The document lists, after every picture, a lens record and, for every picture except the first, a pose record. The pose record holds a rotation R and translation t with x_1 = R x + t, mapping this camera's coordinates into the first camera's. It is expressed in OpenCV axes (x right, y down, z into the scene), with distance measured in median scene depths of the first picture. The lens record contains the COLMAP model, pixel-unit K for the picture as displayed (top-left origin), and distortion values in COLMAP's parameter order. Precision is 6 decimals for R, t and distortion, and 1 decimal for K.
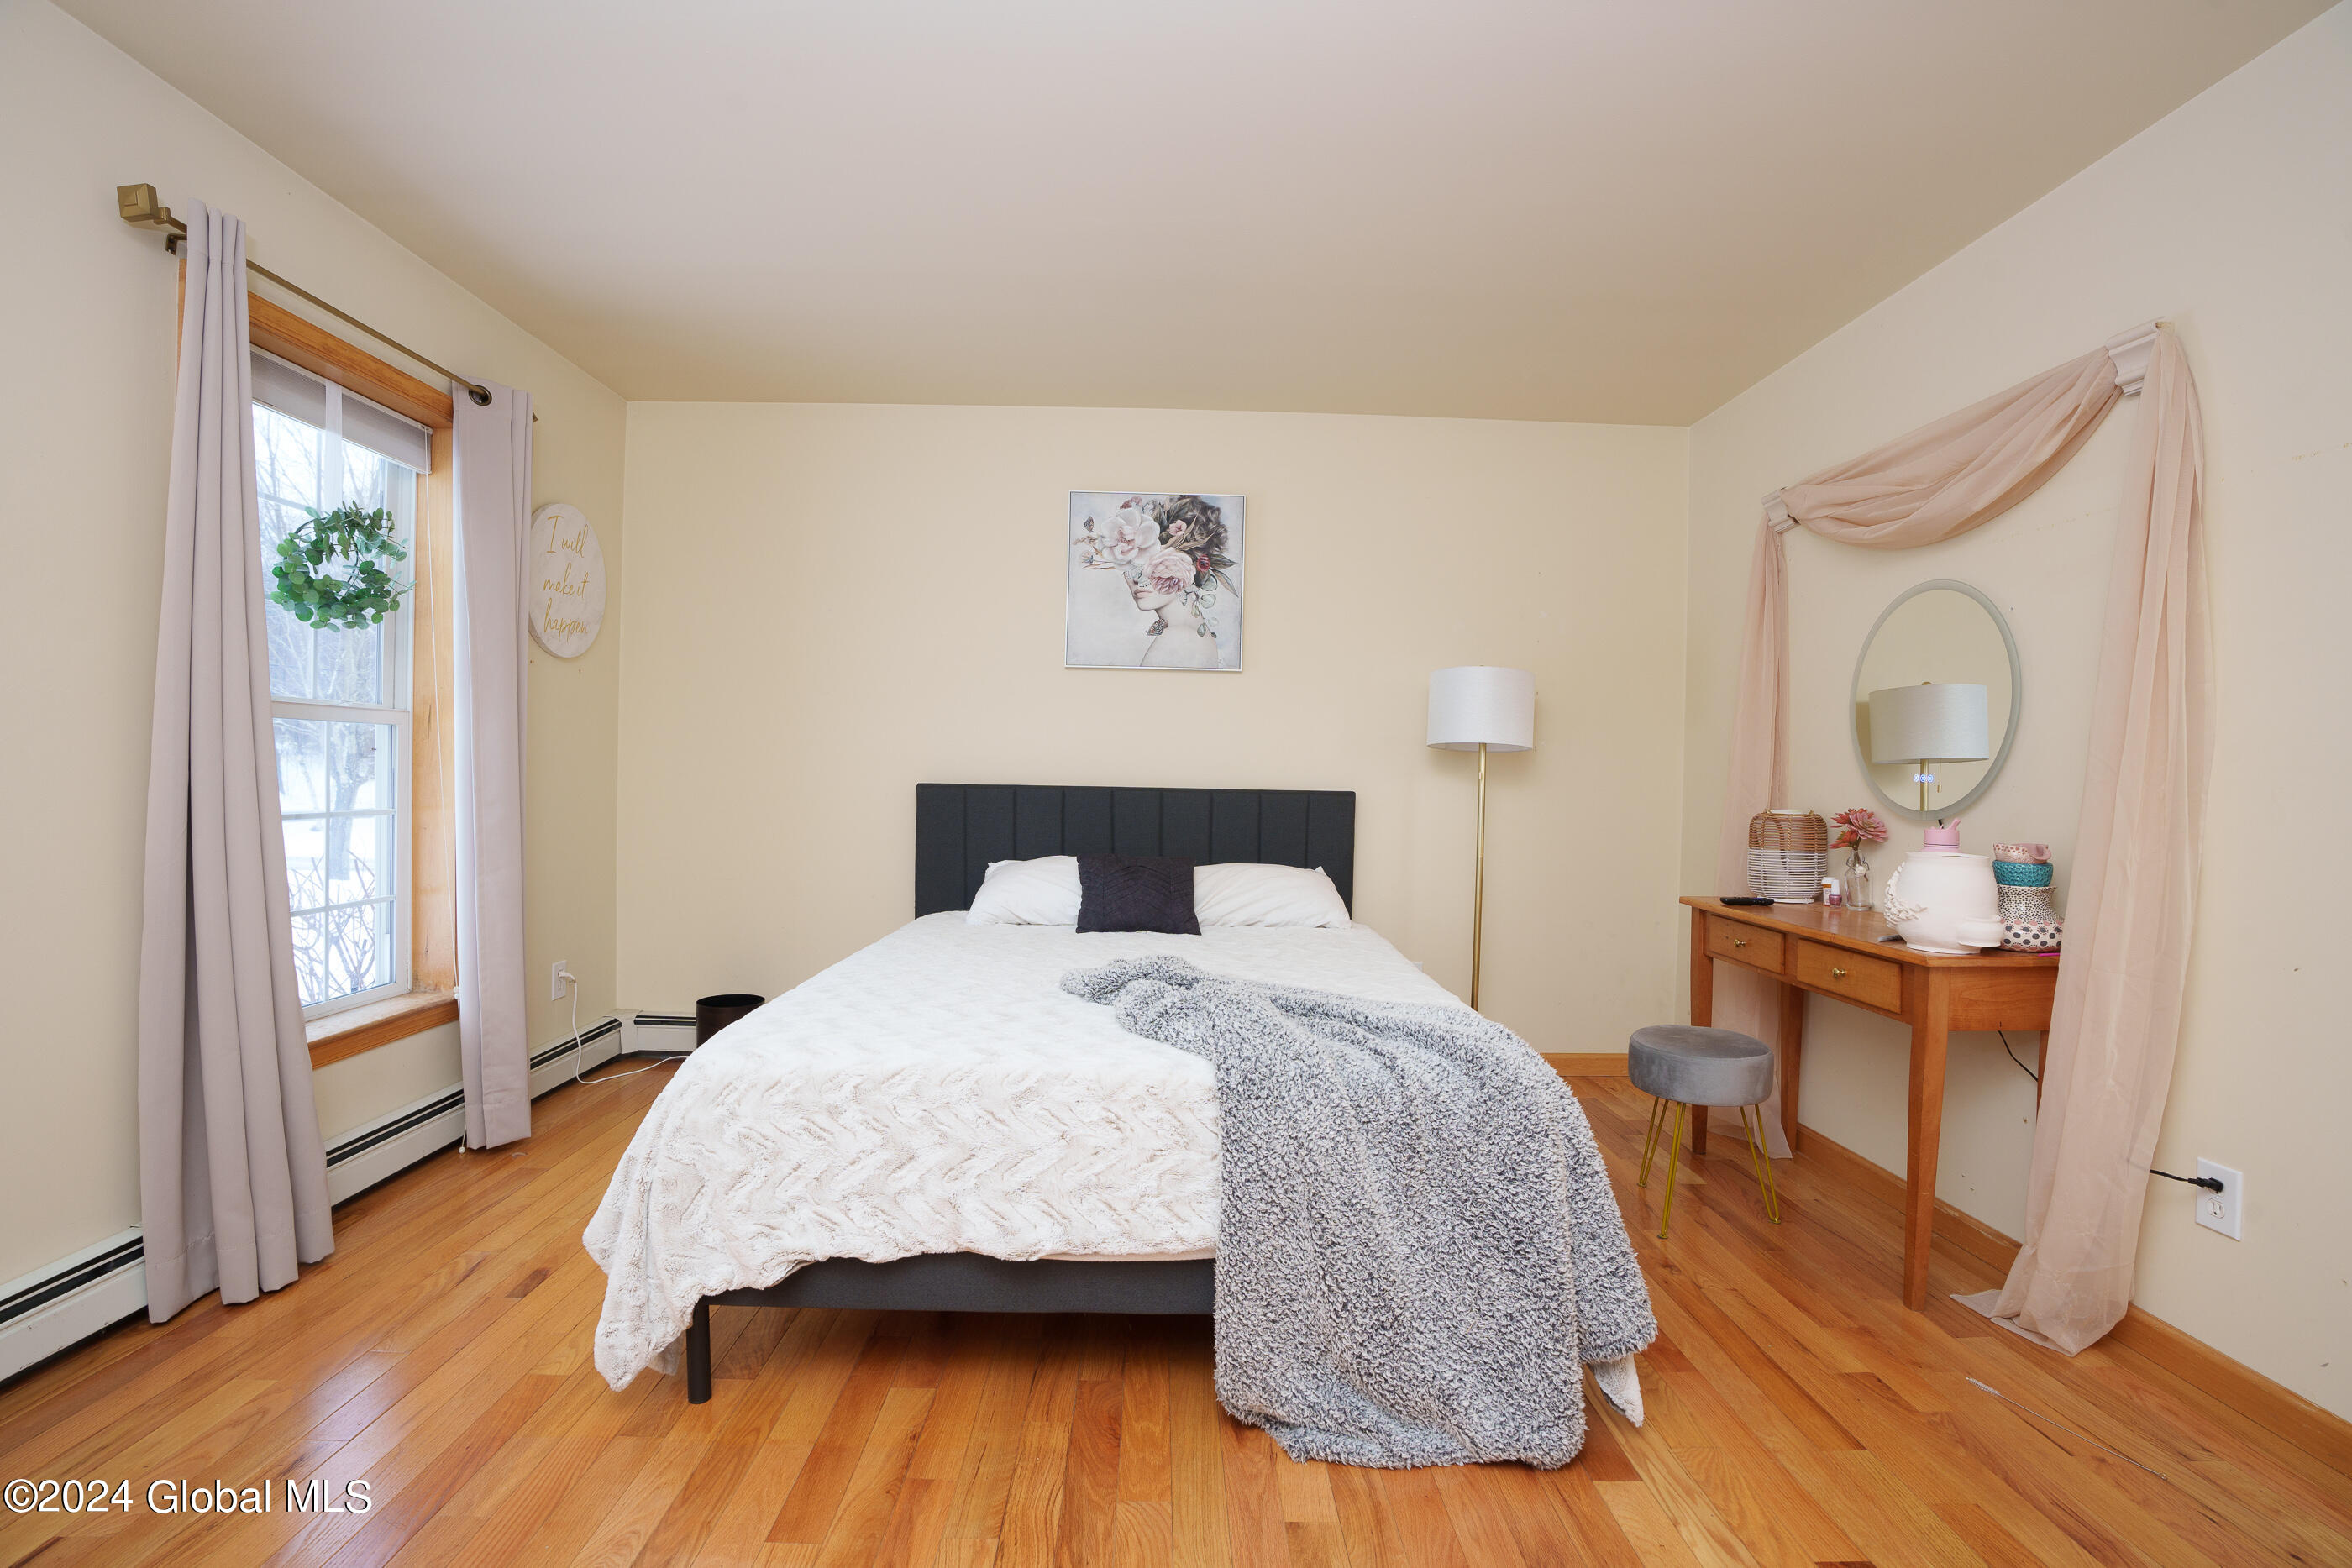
lens RADIAL K [[1074.0, 0, 1176.0], [0, 1074.0, 784.0], [0, 0, 1]] dist [-0.071674, 0.026612]
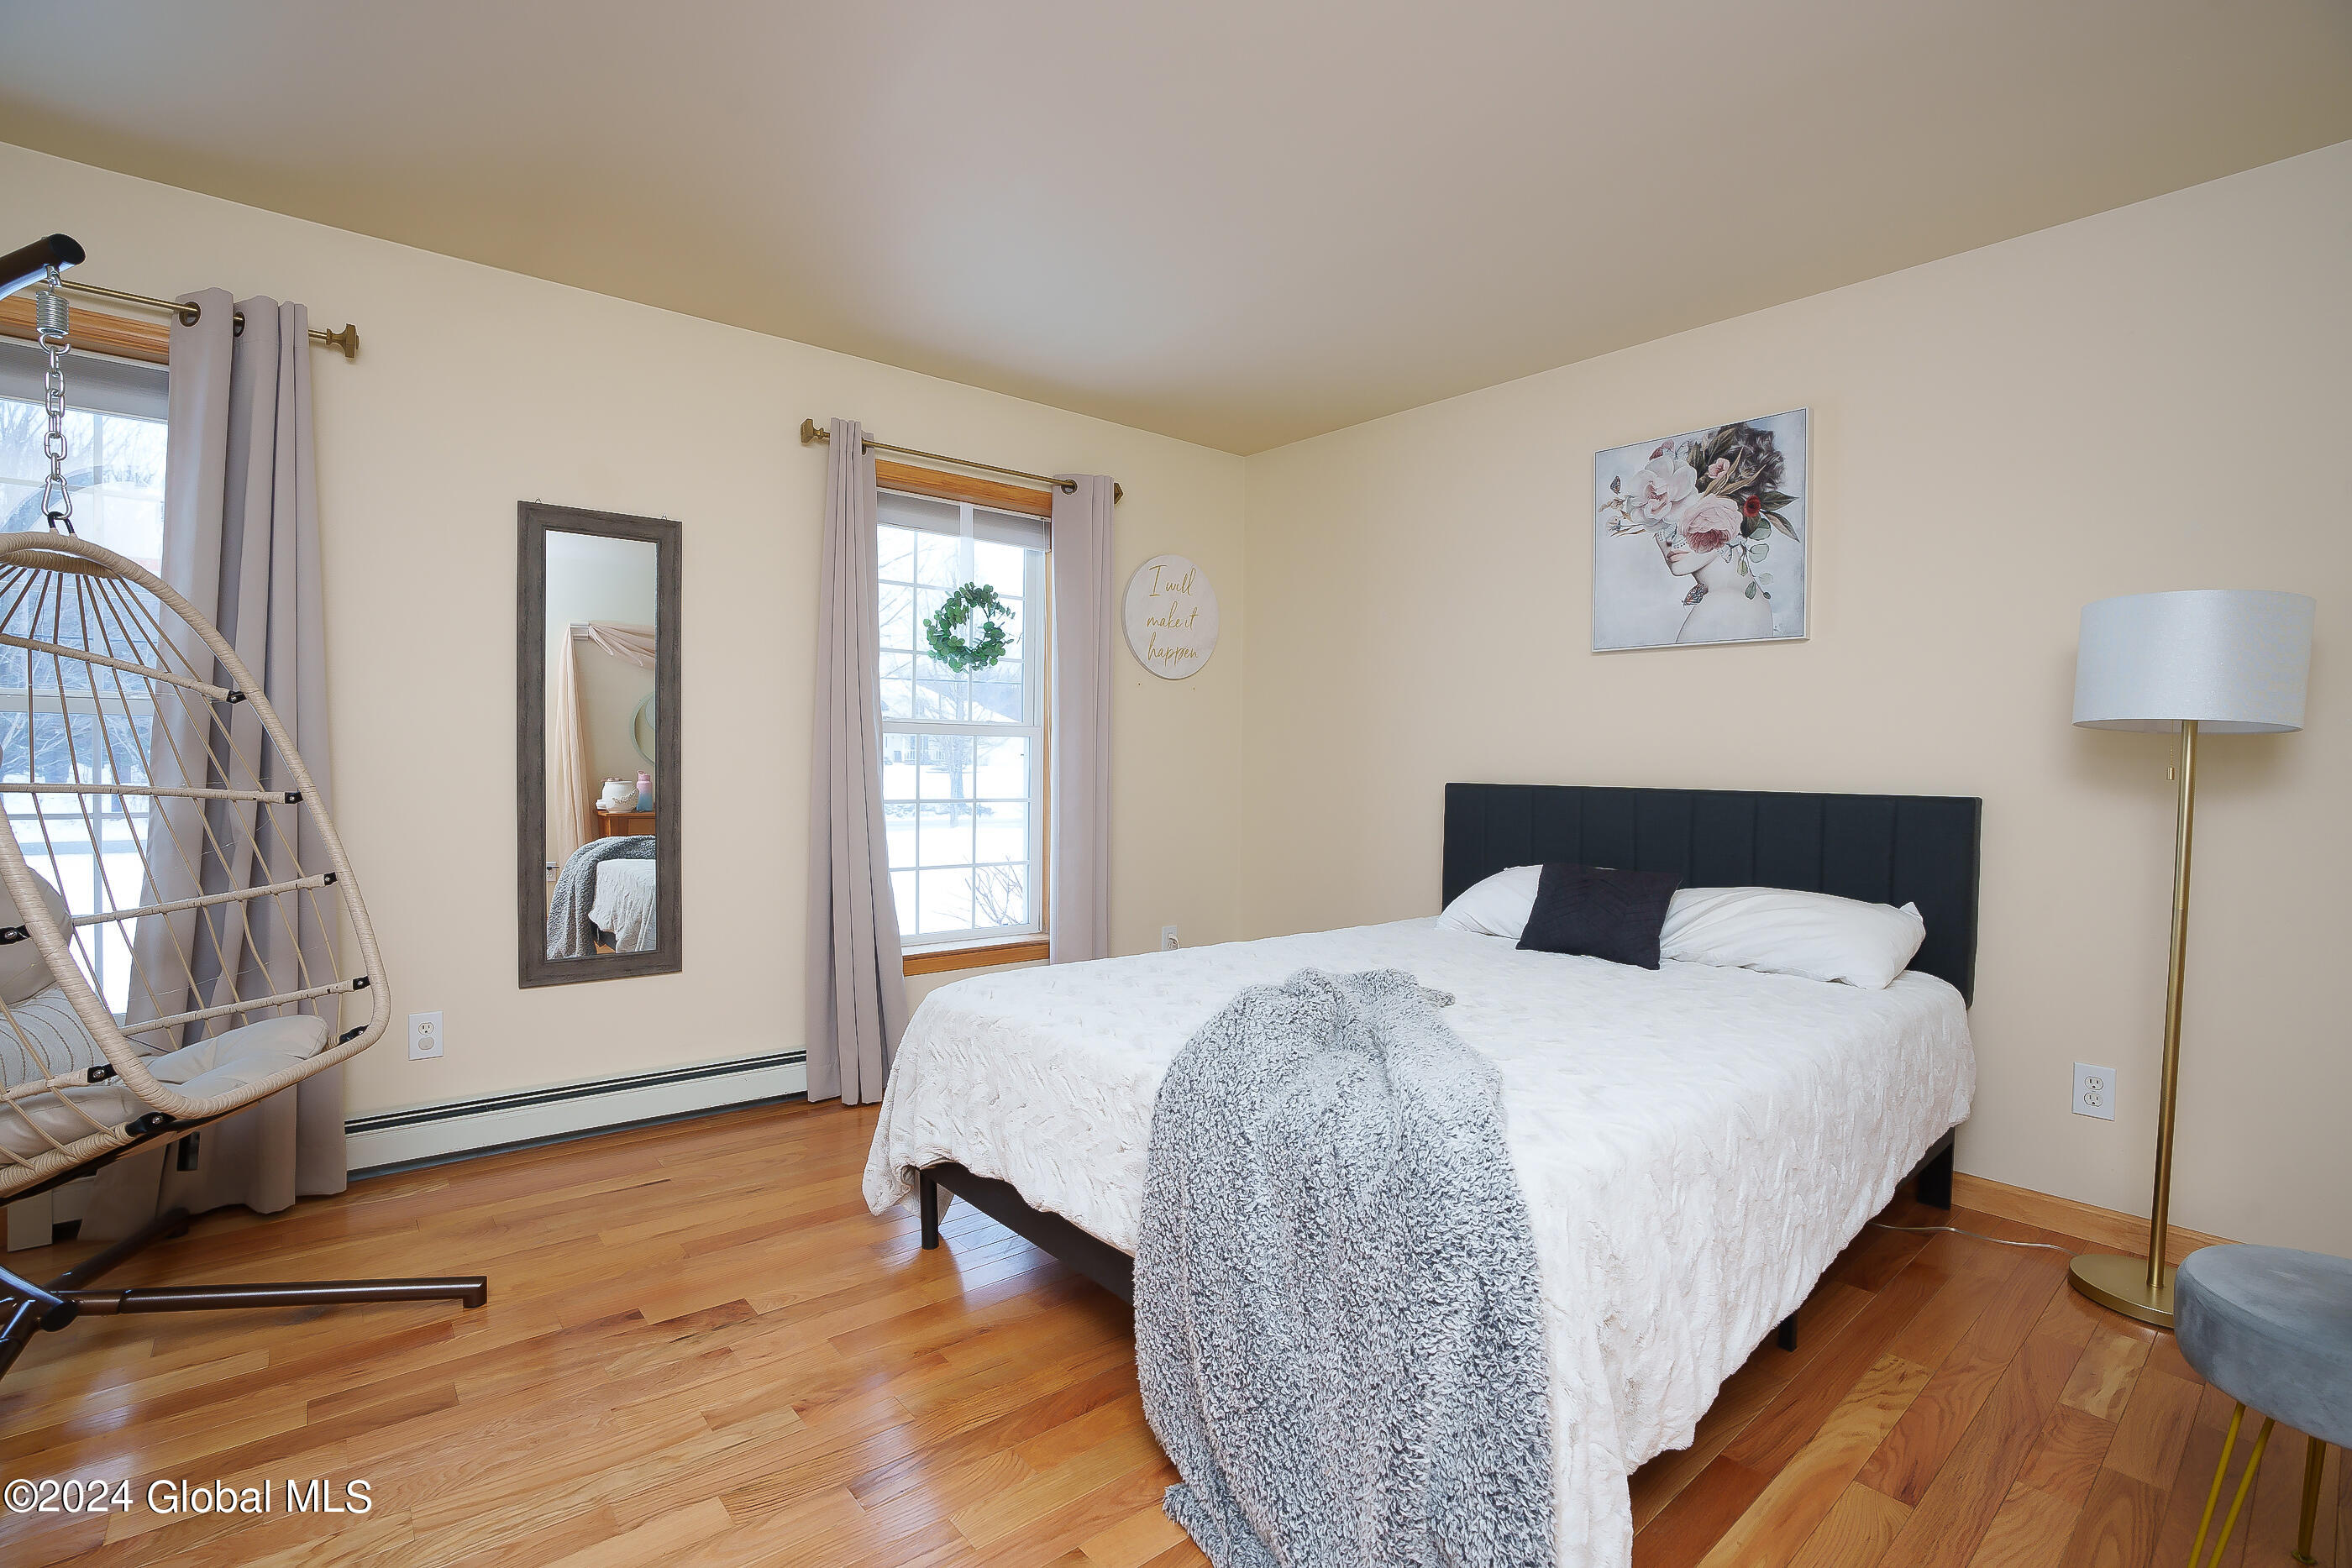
lens RADIAL K [[1074.0, 0, 1176.0], [0, 1074.0, 784.0], [0, 0, 1]] dist [-0.071674, 0.026612]
pose [[0.637447, 0.005040, -0.770477, 0.352303], [-0.011455, 0.999930, -0.002936, 0.005801], [0.770409, 0.010698, 0.637461, 0.182424]]
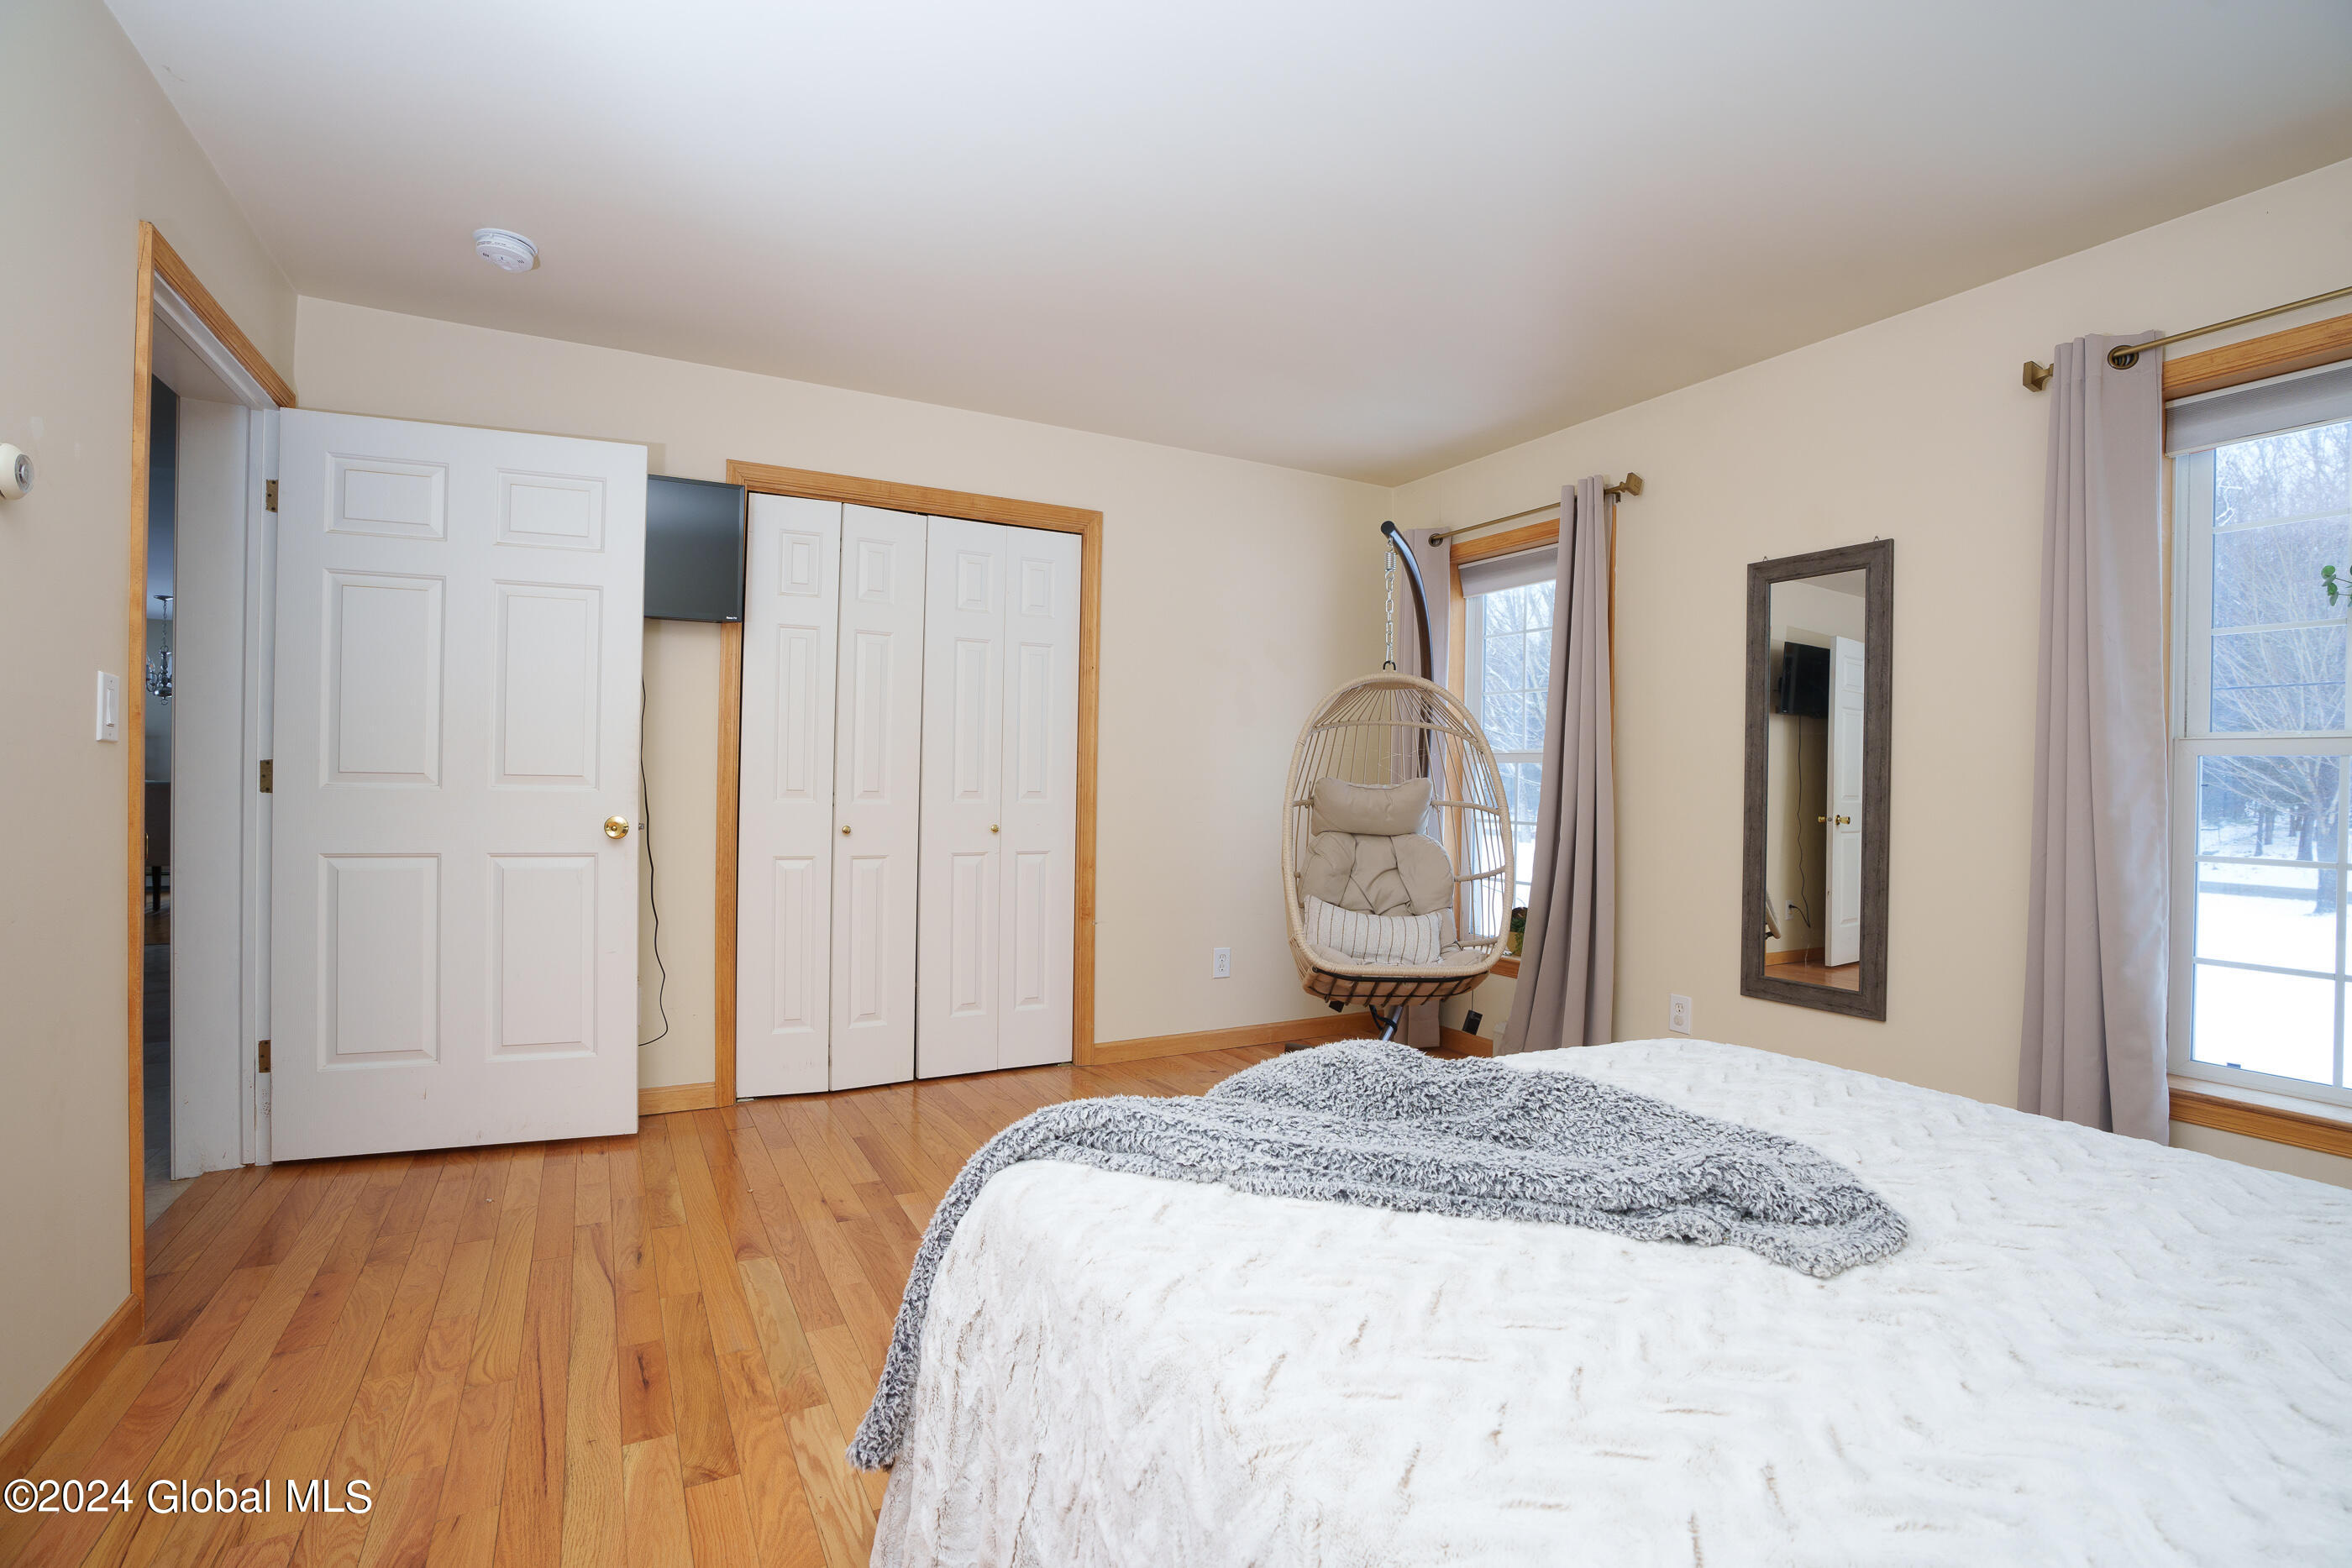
lens RADIAL K [[1072.9, 0, 1175.9], [0, 1072.9, 789.3], [0, 0, 1]] dist [-0.071345, 0.026285]
pose [[-0.884704, -0.026611, -0.465392, 0.282665], [-0.038129, 0.999155, 0.015351, -0.005602], [0.464590, 0.031326, -0.884971, 0.837315]]
